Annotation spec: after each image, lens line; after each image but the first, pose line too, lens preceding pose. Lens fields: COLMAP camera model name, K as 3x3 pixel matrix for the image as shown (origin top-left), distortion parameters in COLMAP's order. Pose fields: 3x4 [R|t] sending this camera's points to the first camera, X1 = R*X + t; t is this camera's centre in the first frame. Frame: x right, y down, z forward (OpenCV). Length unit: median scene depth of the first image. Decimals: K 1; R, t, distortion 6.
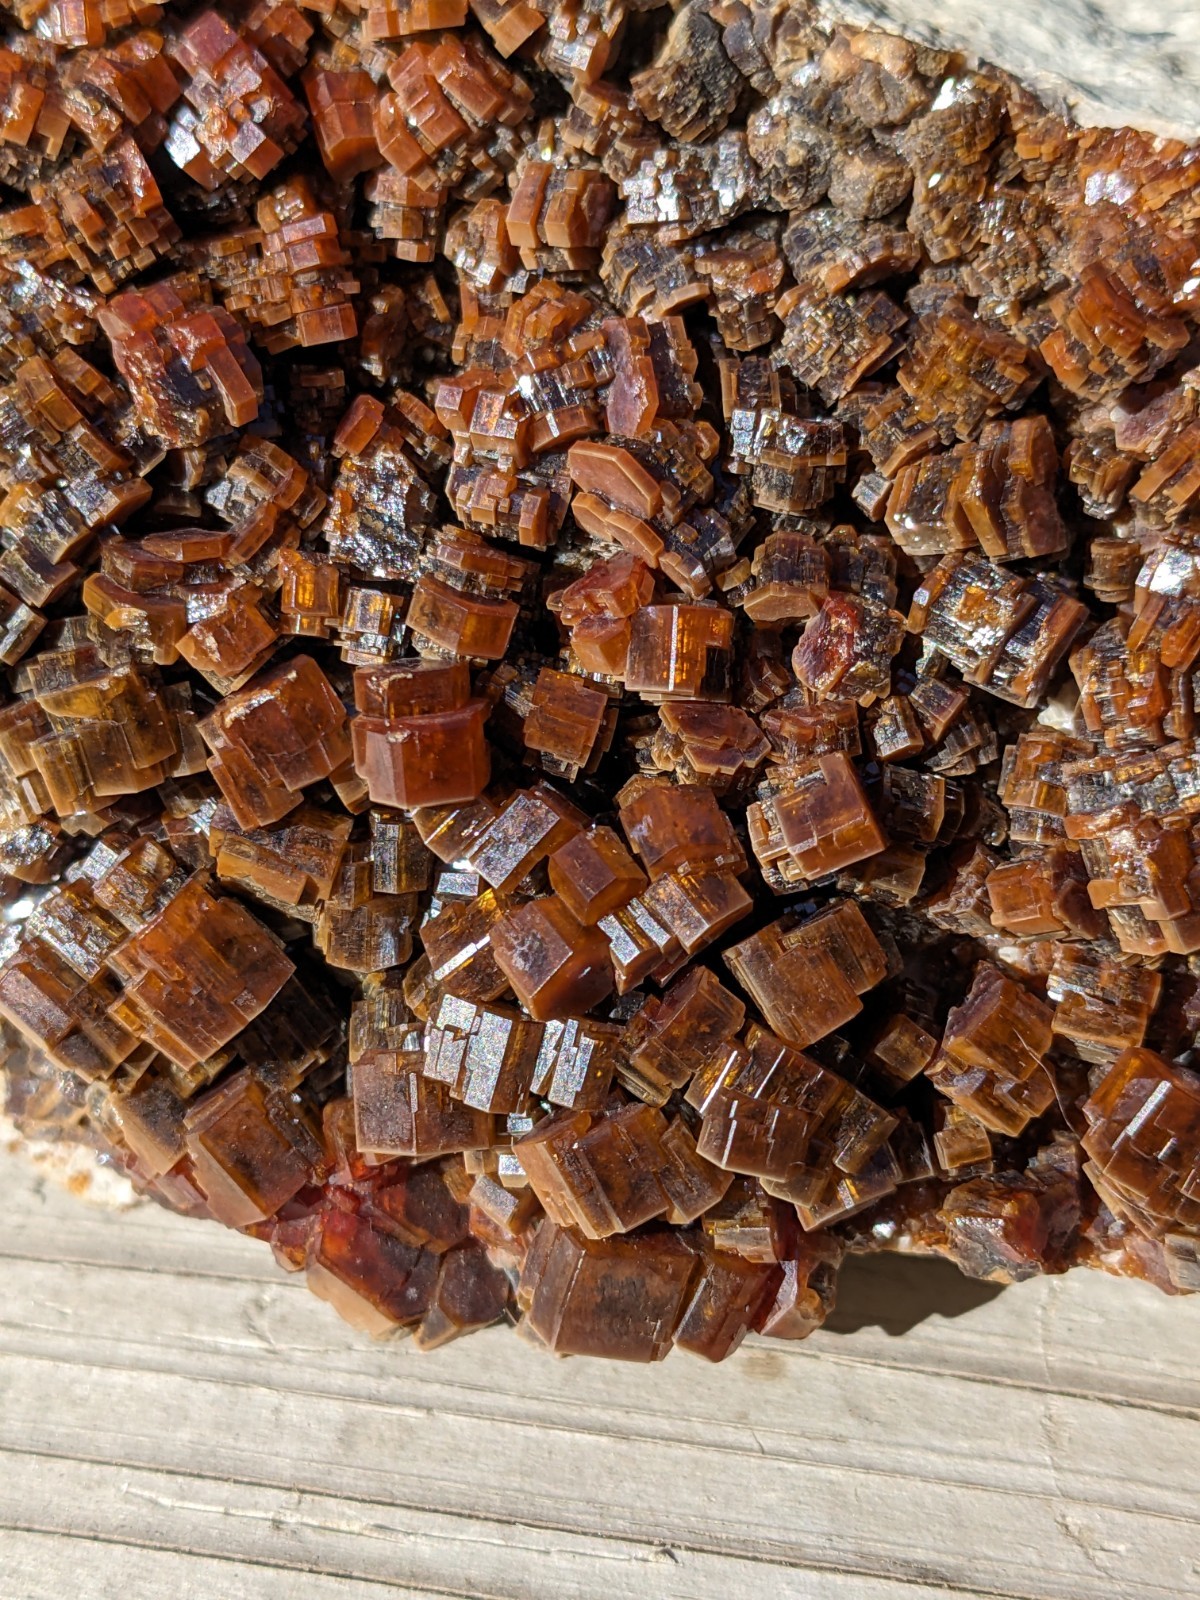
lens RADIAL K [[2583.3, 0, 565.5], [0, 2583.3, 818.0], [0, 0, 1]] dist [0.062493, 0.000000]
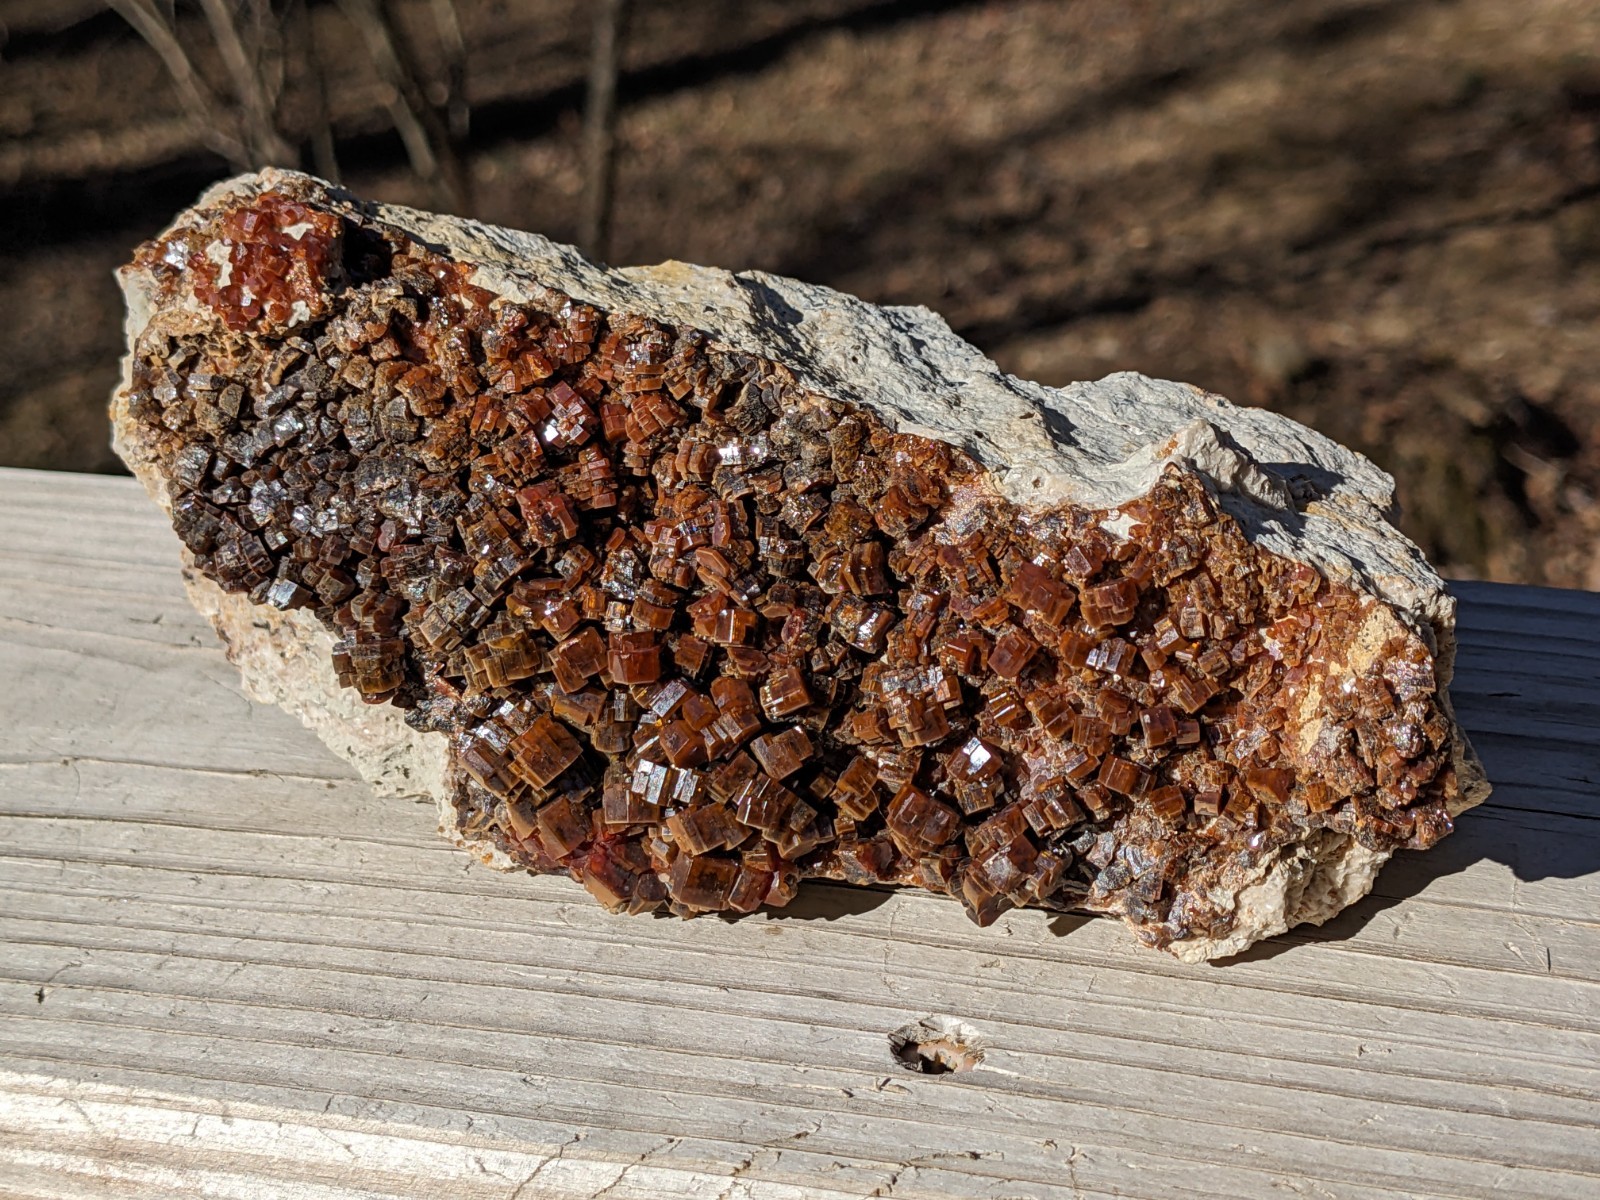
lens RADIAL K [[2583.3, 0, 931.0], [0, 2583.3, 590.9], [0, 0, 1]] dist [0.062493, 0.000000]
pose [[0.999565, 0.020834, 0.020878, 0.182550], [-0.018193, 0.992663, -0.119540, 0.202407], [-0.023215, 0.119109, 0.992610, -1.565220]]
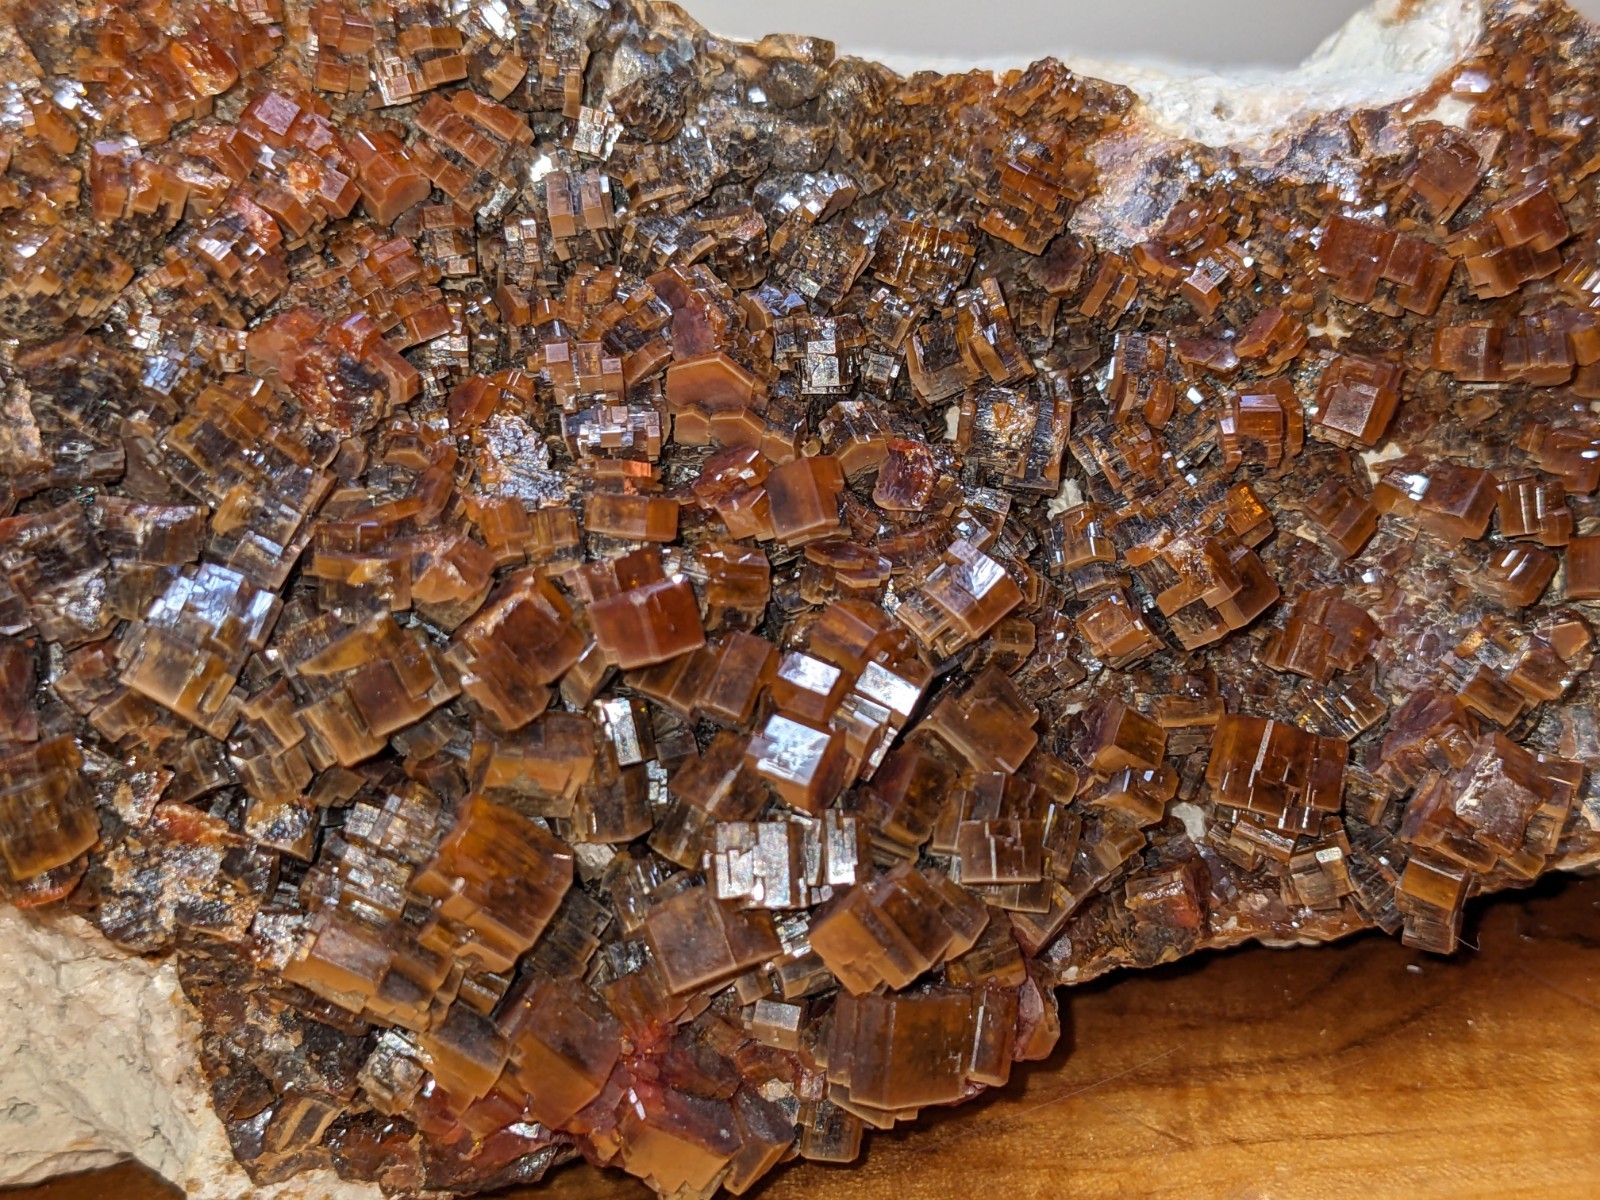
lens RADIAL K [[2583.3, 0, 834.2], [0, 2583.3, 611.7], [0, 0, 1]] dist [0.062493, 0.000000]
pose [[0.876326, -0.223654, 0.426651, -0.464731], [0.326555, 0.926931, -0.184828, 0.207770], [-0.354139, 0.301295, 0.885329, -0.060669]]
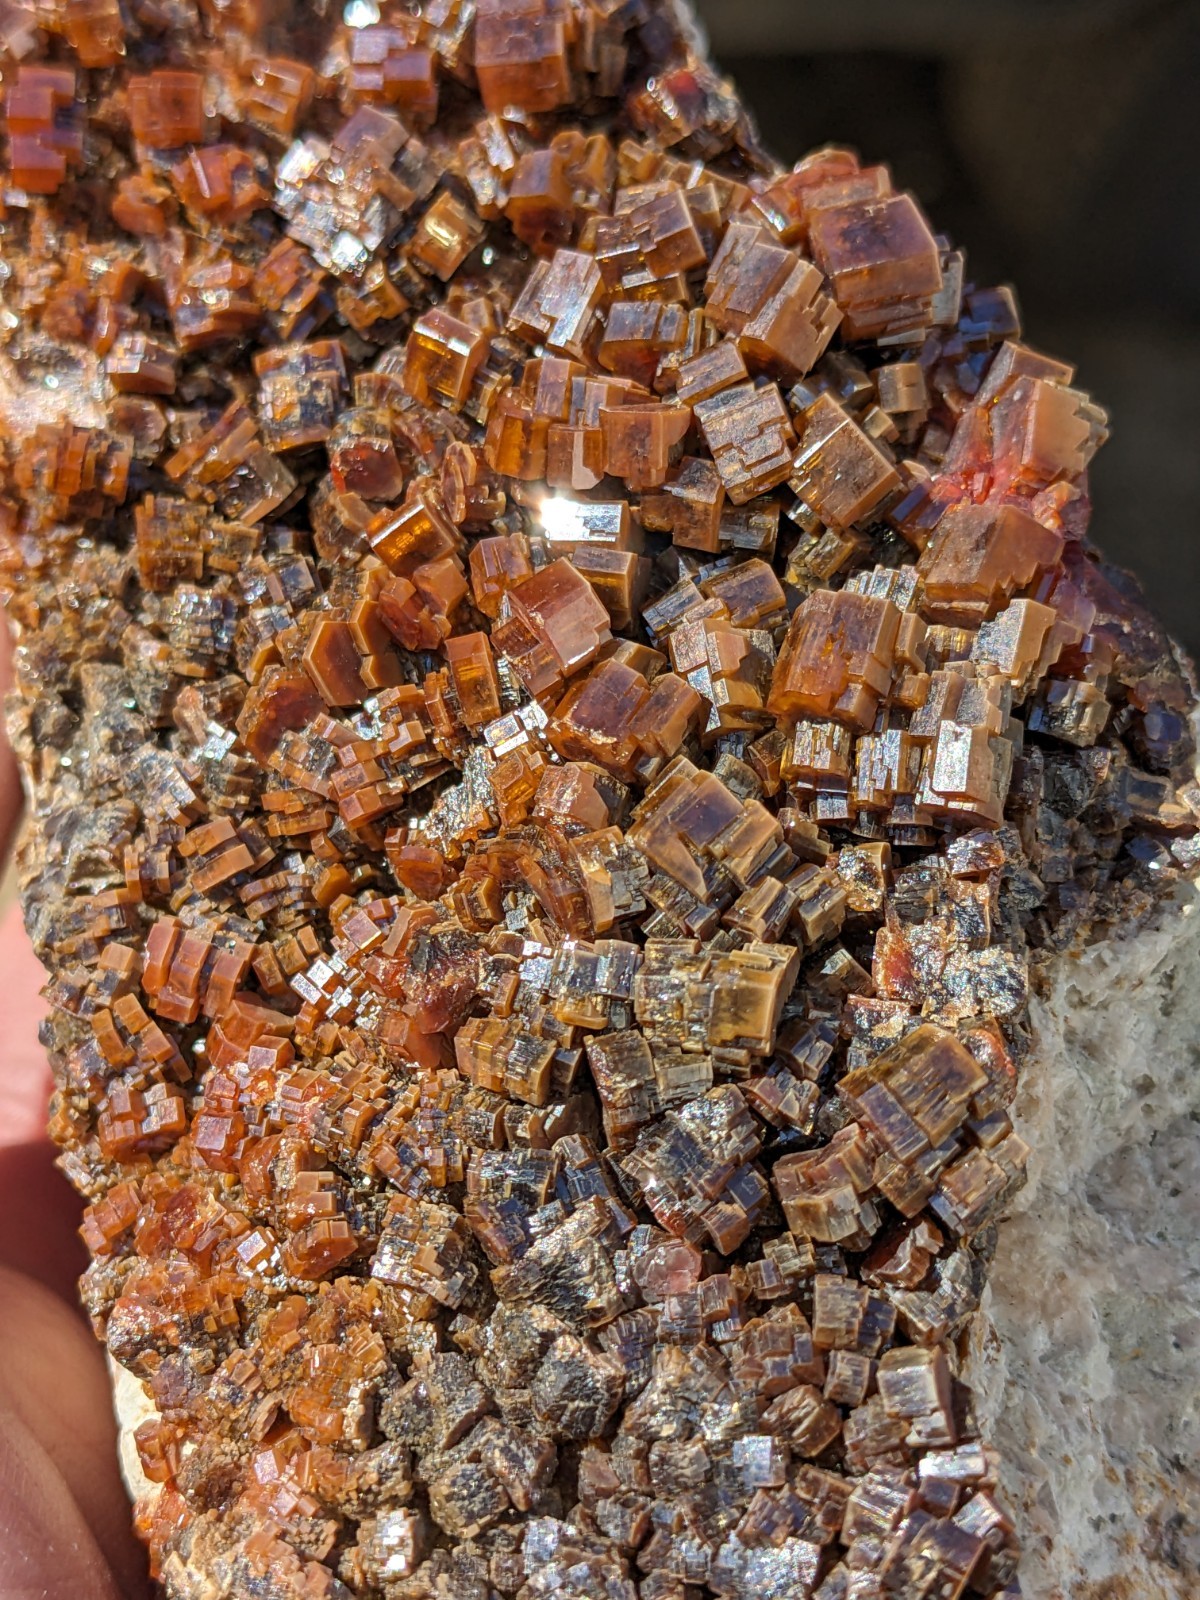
lens RADIAL K [[2583.3, 0, 596.7], [0, 2583.3, 801.1], [0, 0, 1]] dist [0.062493, 0.000000]
pose [[-0.468672, -0.718244, 0.514269, -0.718638], [0.760271, -0.624401, -0.179195, 0.143662], [0.449816, 0.307000, 0.838699, 0.032235]]
